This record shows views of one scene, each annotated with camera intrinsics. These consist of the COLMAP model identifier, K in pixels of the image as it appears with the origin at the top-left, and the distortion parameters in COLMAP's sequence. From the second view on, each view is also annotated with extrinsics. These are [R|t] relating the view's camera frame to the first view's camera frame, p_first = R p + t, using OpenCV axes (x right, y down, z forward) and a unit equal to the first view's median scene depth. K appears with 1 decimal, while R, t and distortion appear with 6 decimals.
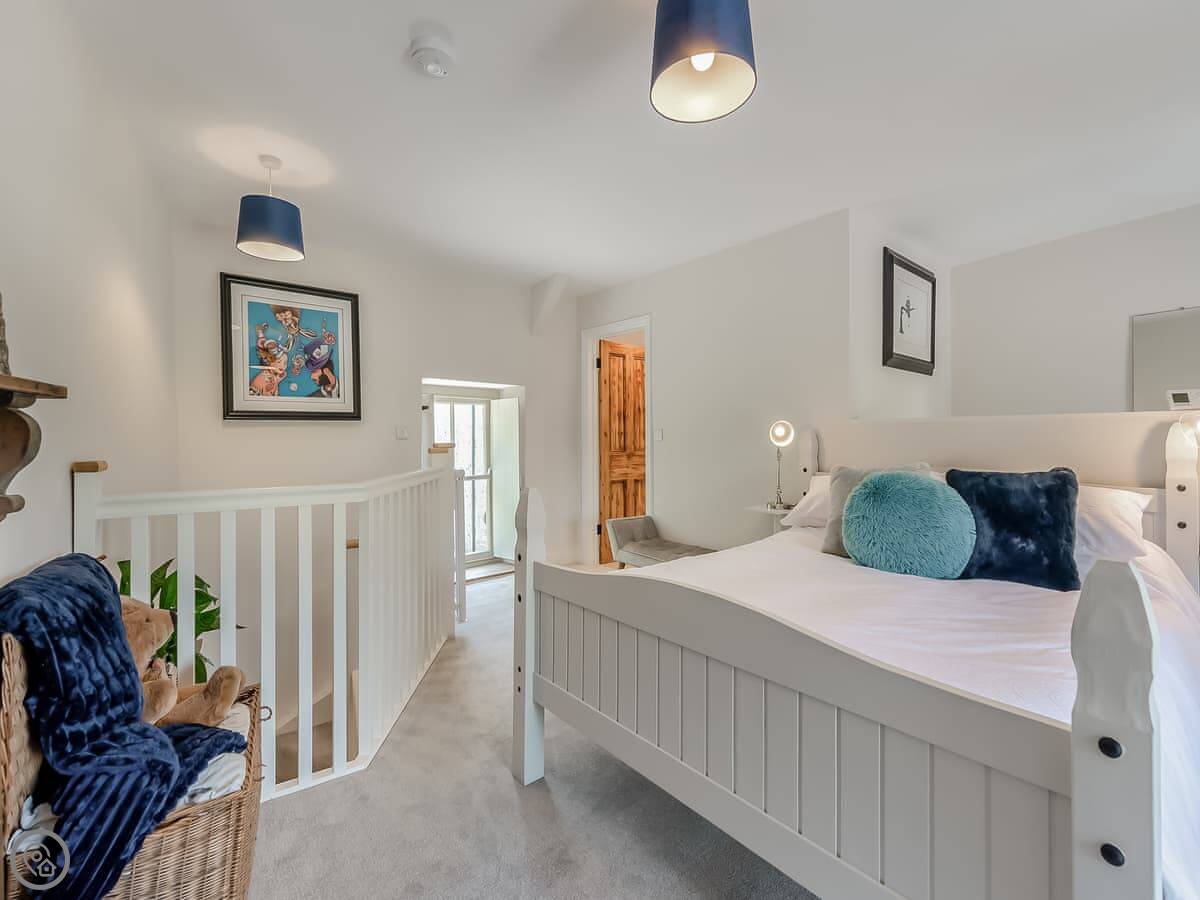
lens RADIAL K [[475.7, 0, 600.2], [0, 475.7, 438.2], [0, 0, 1]] dist [0.015977, -0.004873]
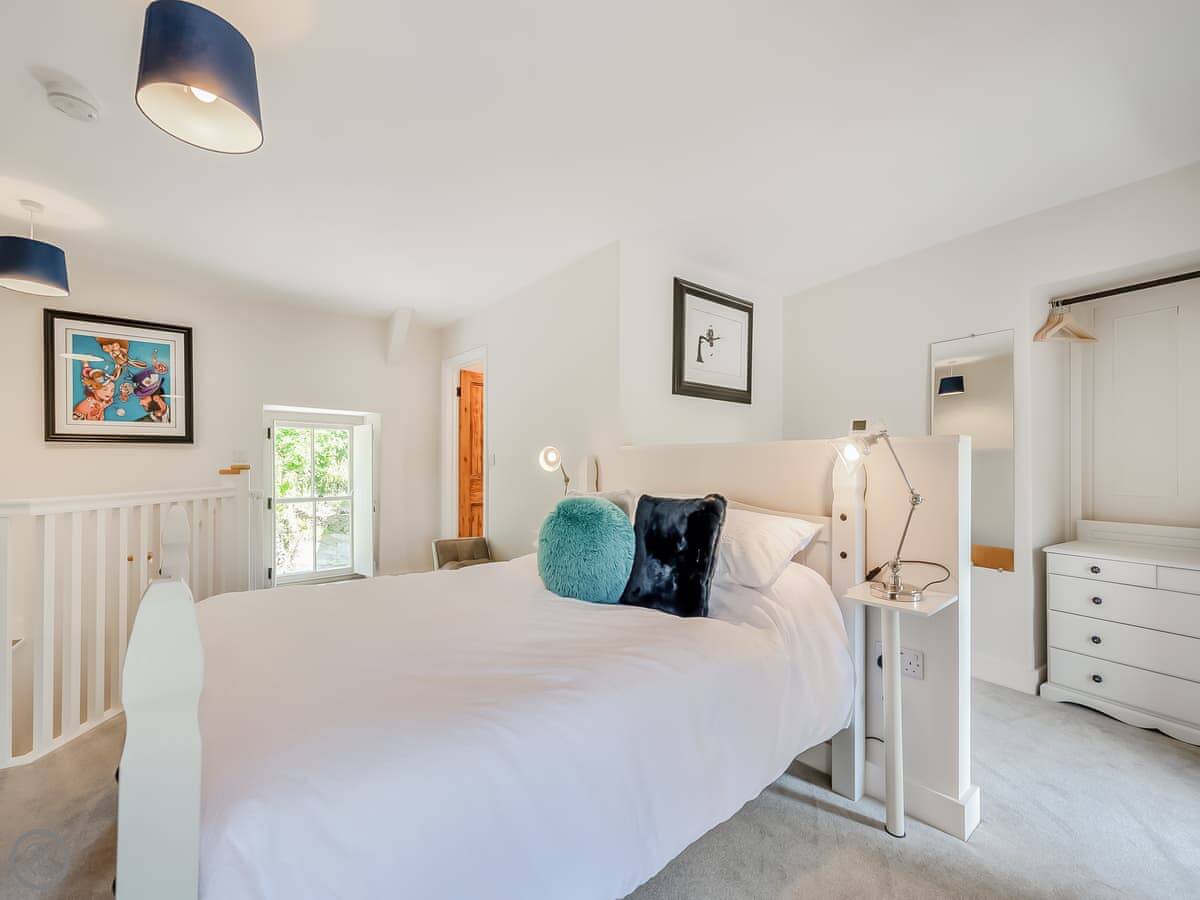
lens RADIAL K [[451.0, 0, 619.3], [0, 451.0, 462.8], [0, 0, 1]] dist [0.015487, -0.004532]
pose [[0.997707, 0.010306, -0.066891, 0.561052], [-0.010740, 0.999923, -0.006142, 0.002401], [0.066823, 0.006847, 0.997741, 0.034419]]
